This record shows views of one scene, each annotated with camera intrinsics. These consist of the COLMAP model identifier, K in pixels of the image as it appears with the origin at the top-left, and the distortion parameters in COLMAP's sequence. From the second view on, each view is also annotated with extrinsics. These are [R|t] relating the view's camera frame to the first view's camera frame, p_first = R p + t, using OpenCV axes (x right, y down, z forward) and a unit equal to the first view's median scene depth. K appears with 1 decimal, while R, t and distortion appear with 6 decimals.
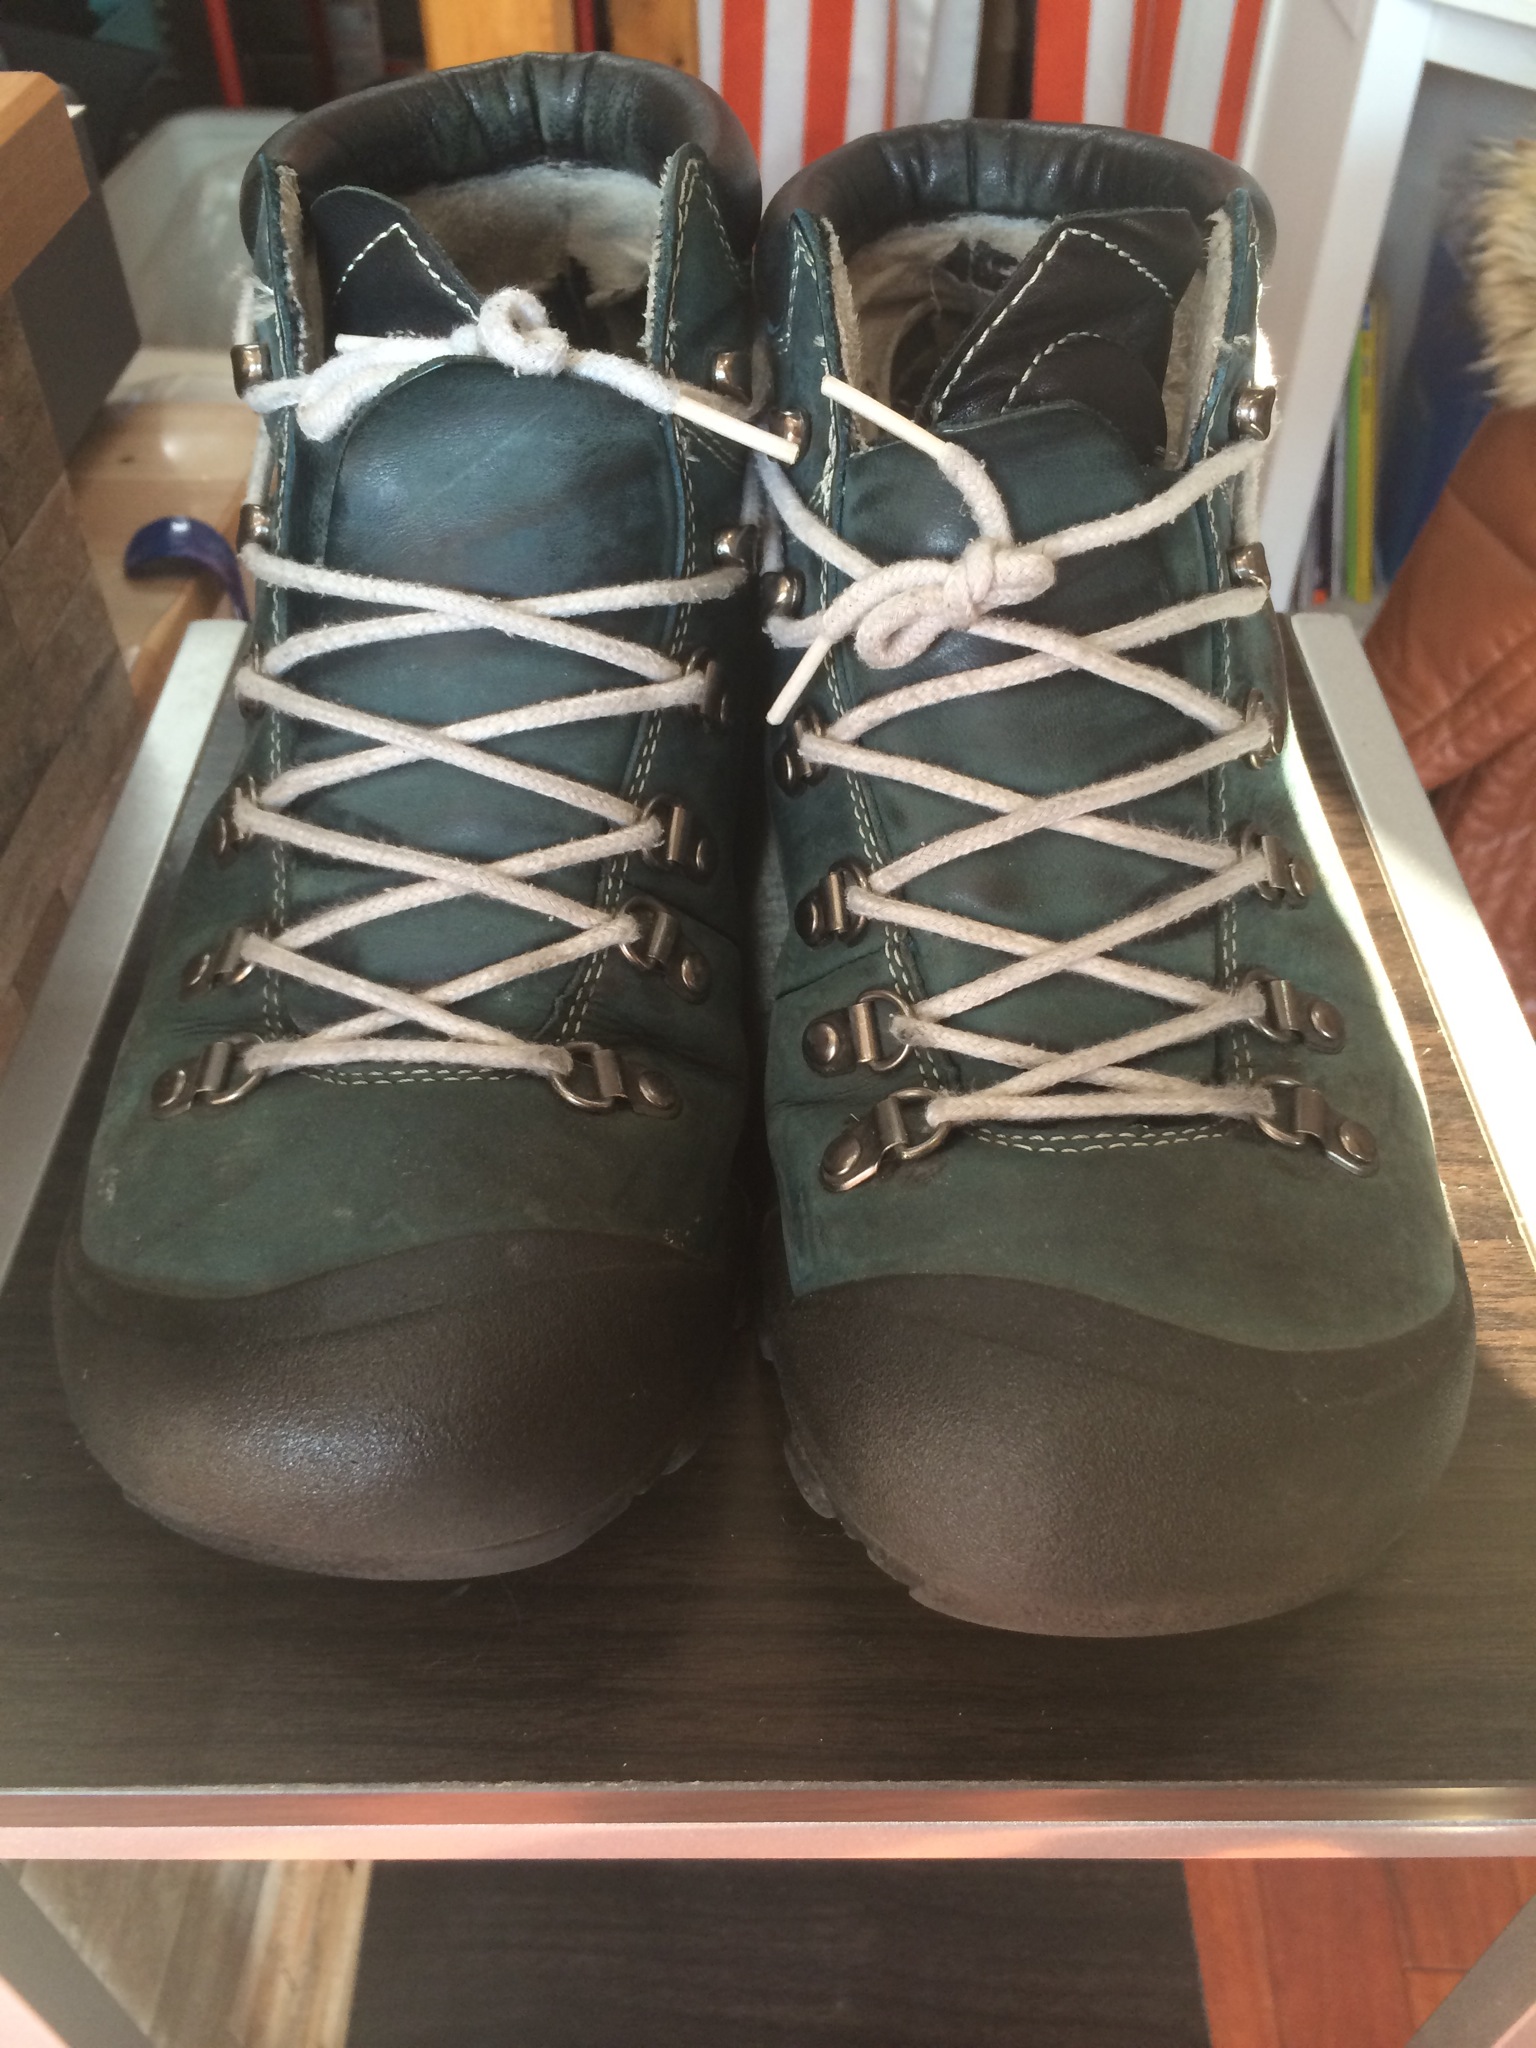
lens RADIAL K [[1926.7, 0, 768.0], [0, 1926.7, 1024.0], [0, 0, 1]] dist [0.102252, -0.162879]
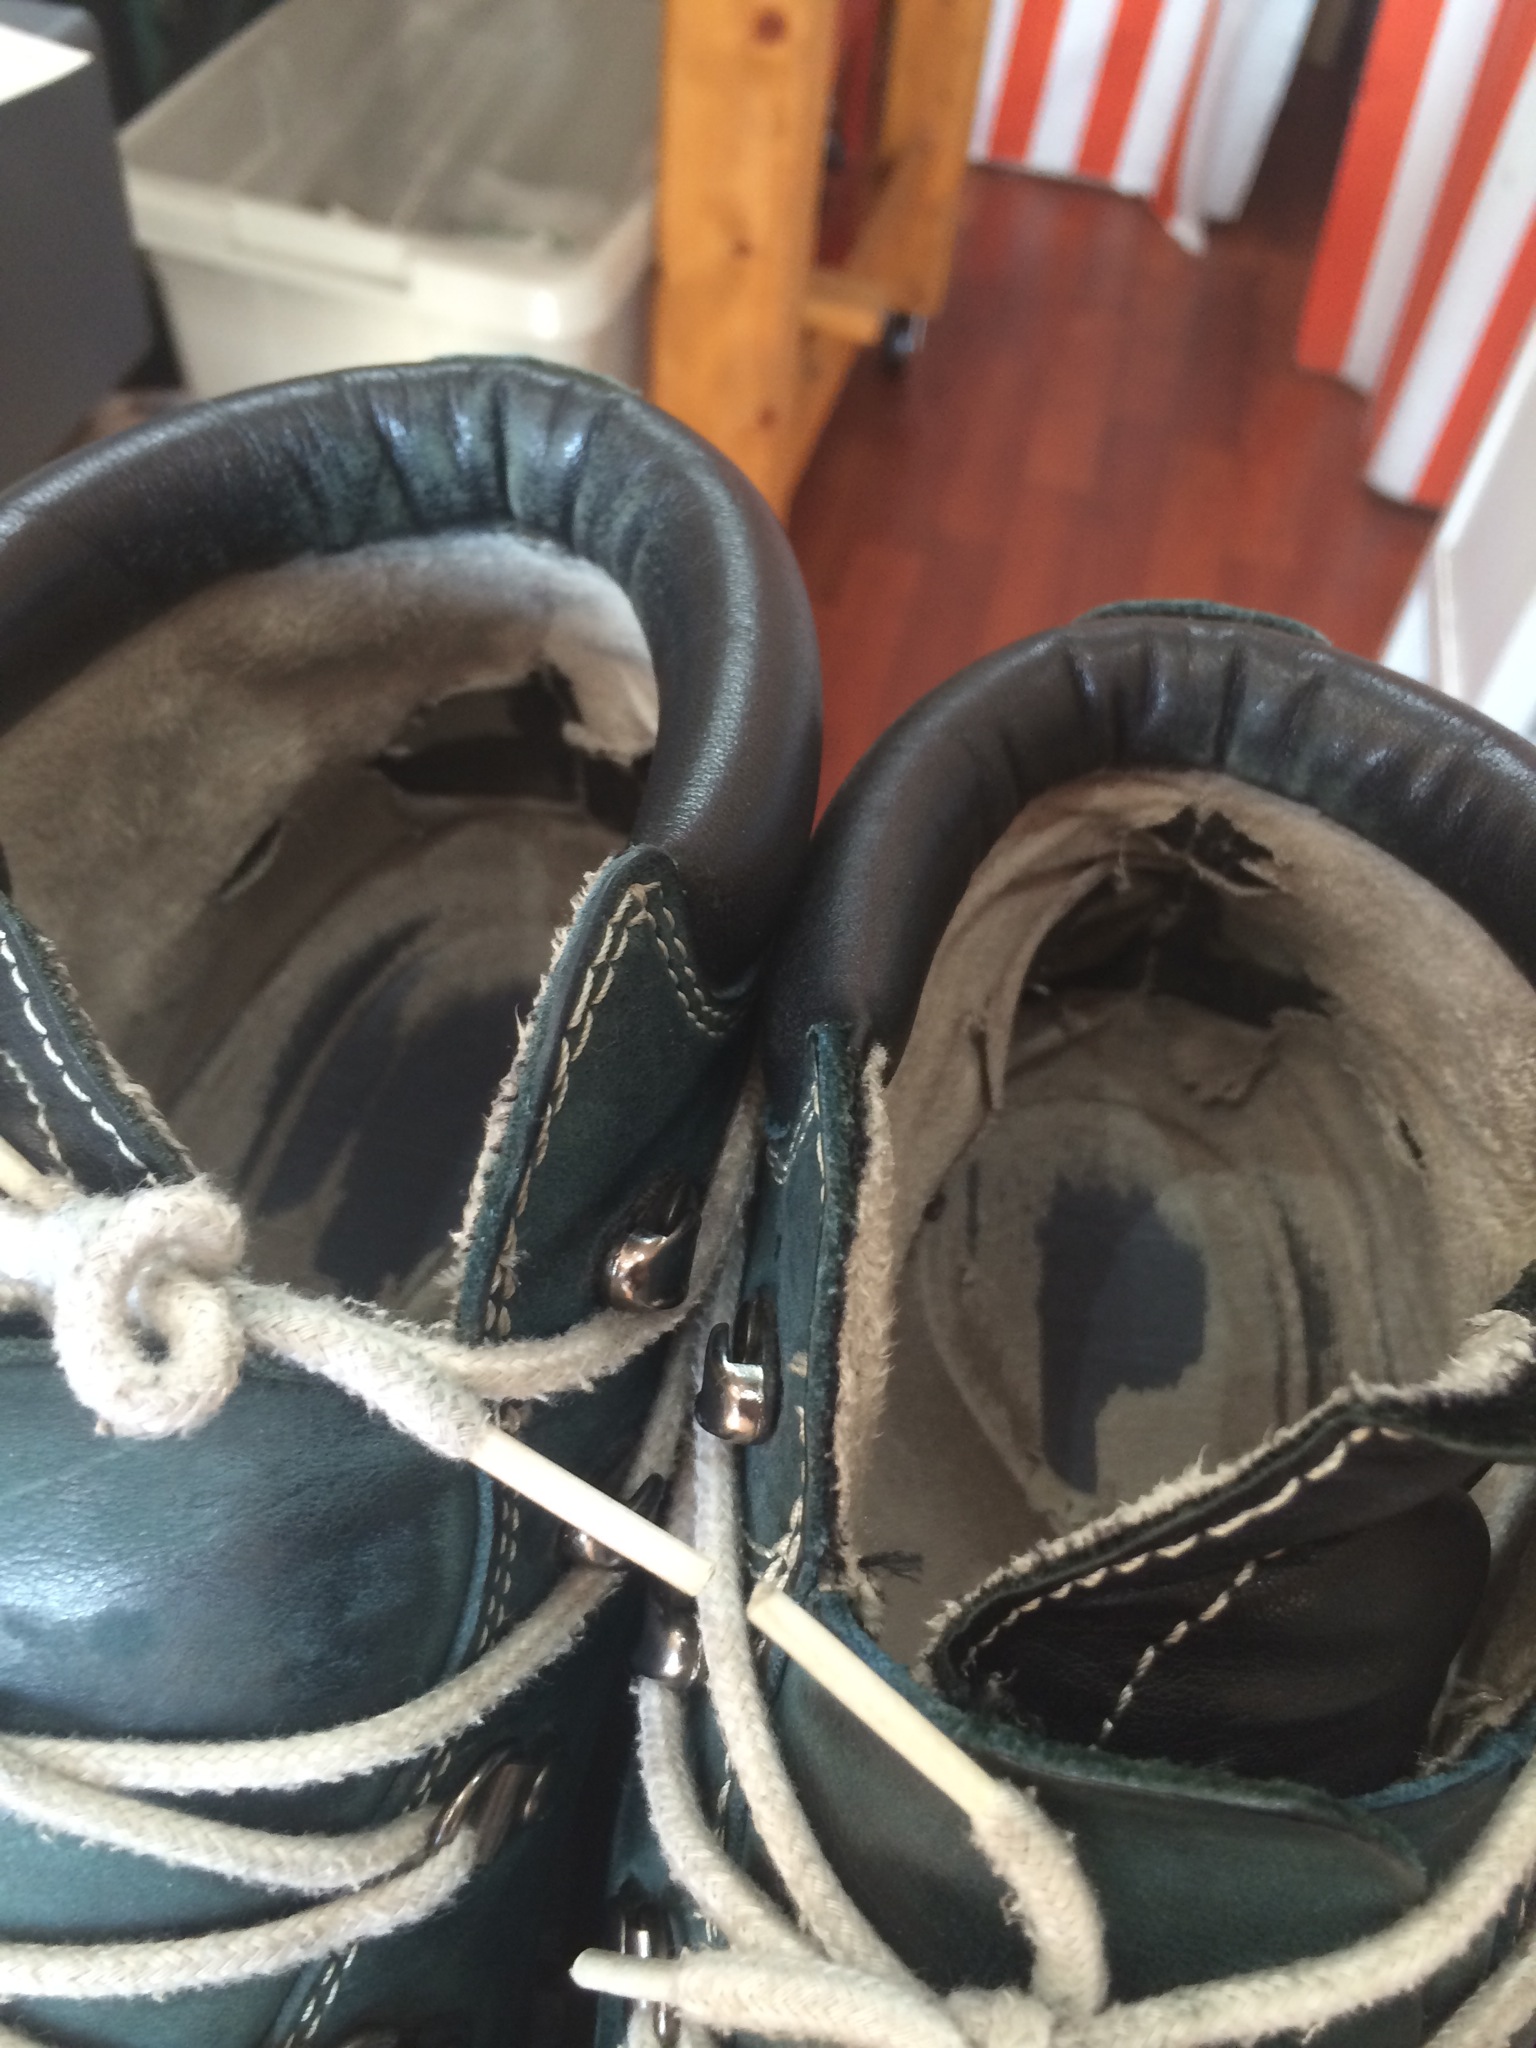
lens RADIAL K [[1926.7, 0, 768.0], [0, 1926.7, 1024.0], [0, 0, 1]] dist [0.102252, -0.162879]
pose [[0.977927, 0.203106, -0.049066, 0.019549], [-0.198600, 0.976488, 0.083845, -0.371446], [0.064941, -0.072250, 0.995270, 0.423581]]
